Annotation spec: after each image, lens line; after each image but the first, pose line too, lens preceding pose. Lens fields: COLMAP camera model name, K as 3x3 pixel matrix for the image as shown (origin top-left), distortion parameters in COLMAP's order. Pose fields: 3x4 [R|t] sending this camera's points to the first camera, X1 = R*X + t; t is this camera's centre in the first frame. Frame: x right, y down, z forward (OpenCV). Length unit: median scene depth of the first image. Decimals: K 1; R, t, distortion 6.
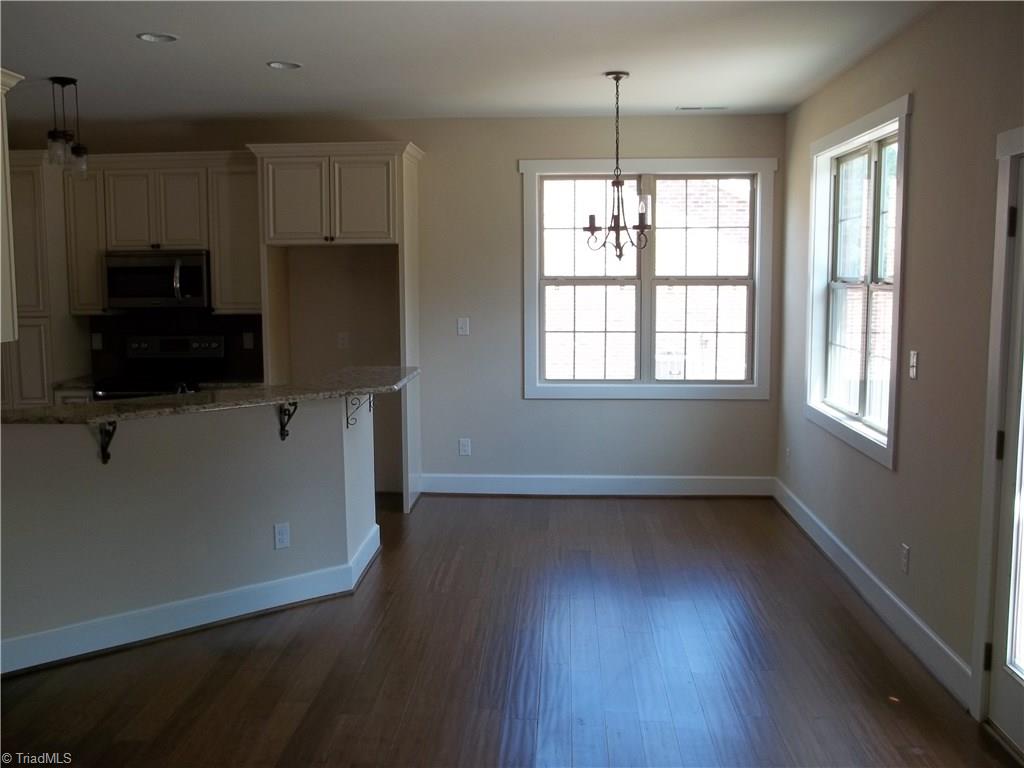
lens RADIAL K [[1002.0, 0, 489.3], [0, 1002.0, 382.1], [0, 0, 1]] dist [-0.050444, 0.000000]
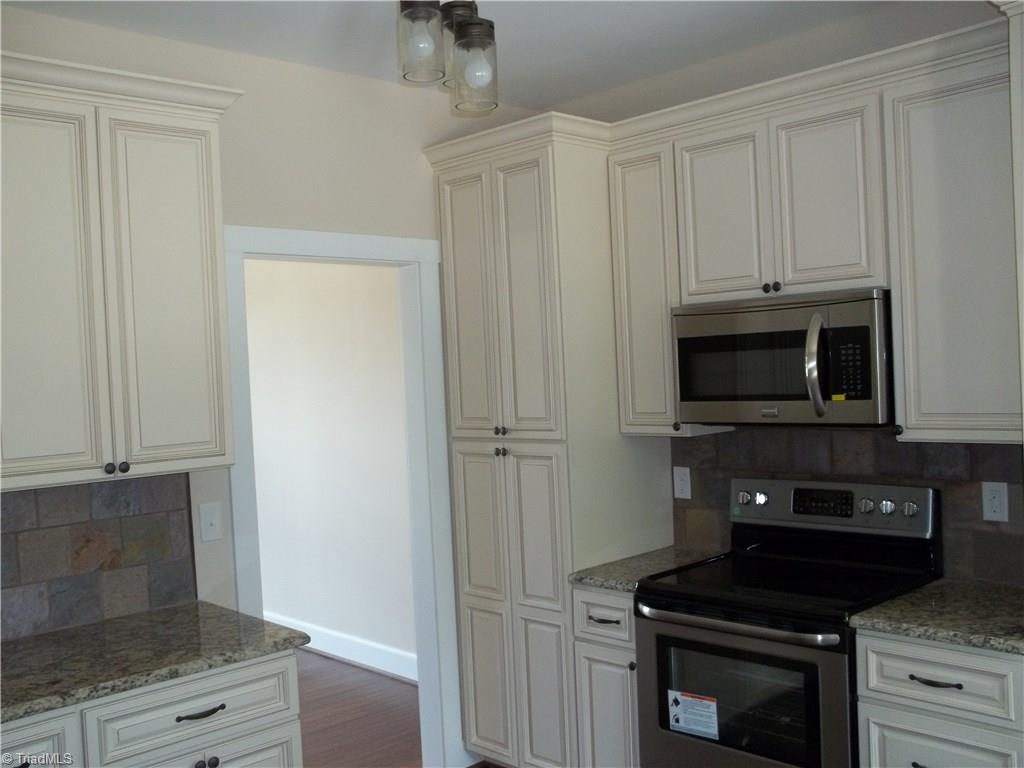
lens RADIAL K [[1002.0, 0, 486.6], [0, 1002.0, 392.8], [0, 0, 1]] dist [-0.050444, 0.000000]
pose [[0.730246, -0.010960, -0.683096, -0.127430], [-0.032382, 0.998192, -0.050633, -0.065393], [0.682416, 0.059094, 0.728571, 0.619184]]
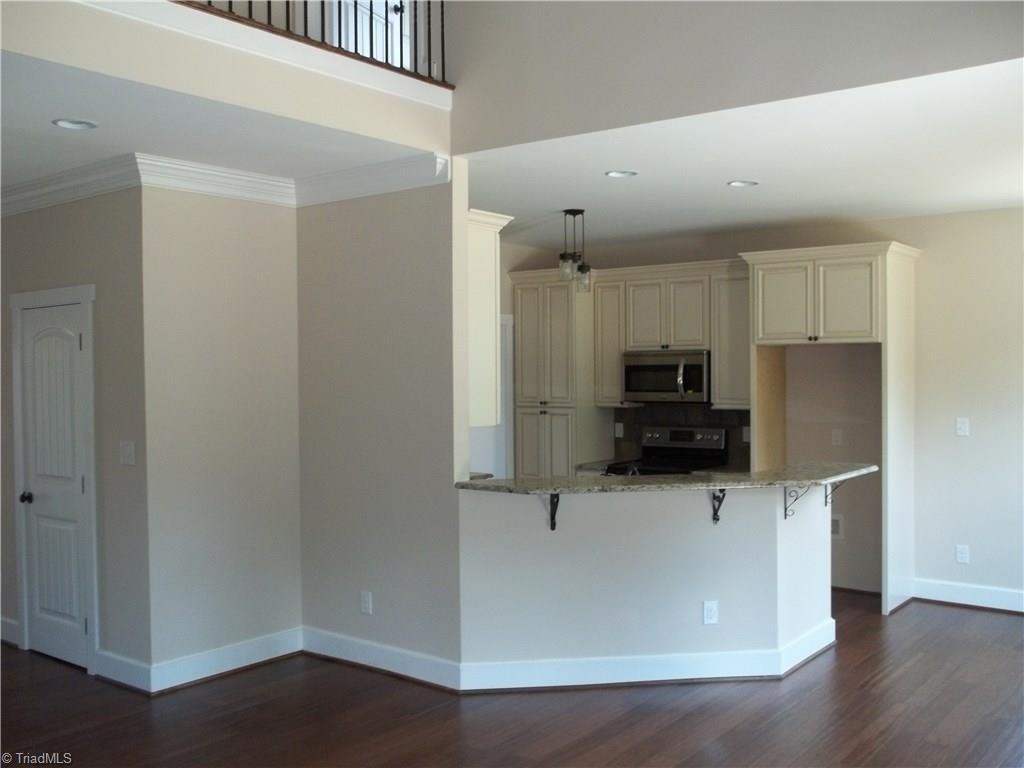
lens RADIAL K [[1002.0, 0, 506.7], [0, 1002.0, 381.2], [0, 0, 1]] dist [-0.050444, 0.000000]
pose [[0.835529, 0.005531, -0.549418, 0.143598], [-0.058597, 0.995143, -0.079093, 0.001642], [0.546312, 0.098279, 0.831796, -0.032740]]
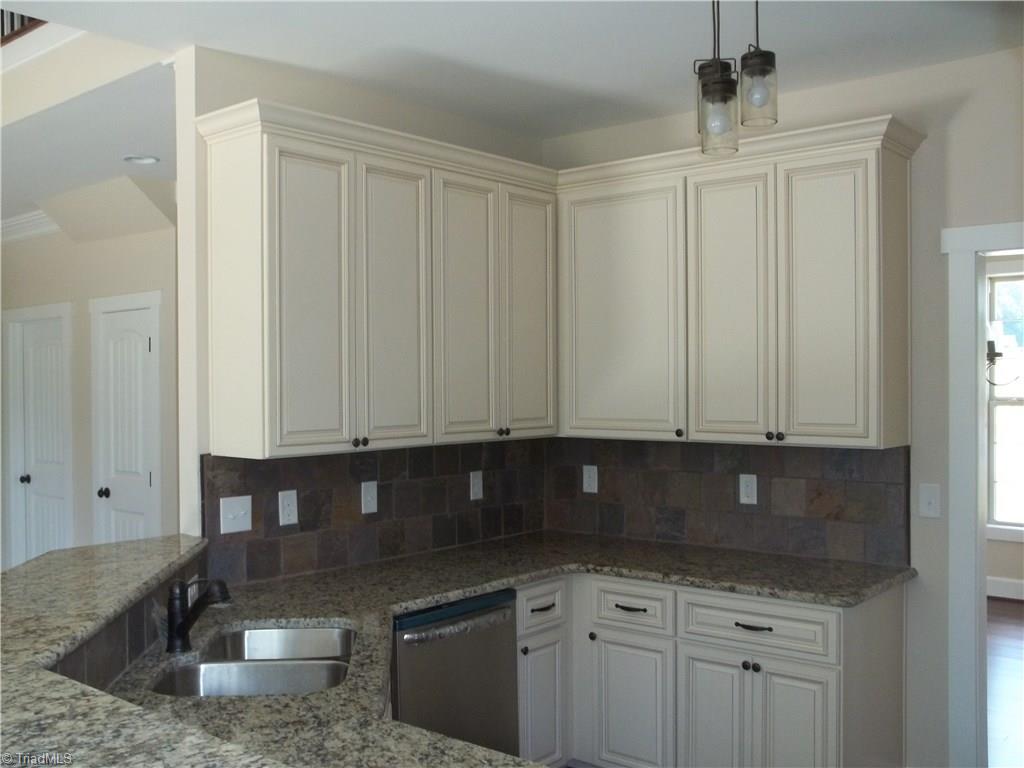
lens RADIAL K [[1002.0, 0, 514.9], [0, 1002.0, 383.8], [0, 0, 1]] dist [-0.050444, 0.000000]
pose [[-0.593813, 0.009585, -0.804546, 0.114750], [-0.078557, 0.994461, 0.069829, -0.139508], [0.800759, 0.104668, -0.589771, 1.357311]]
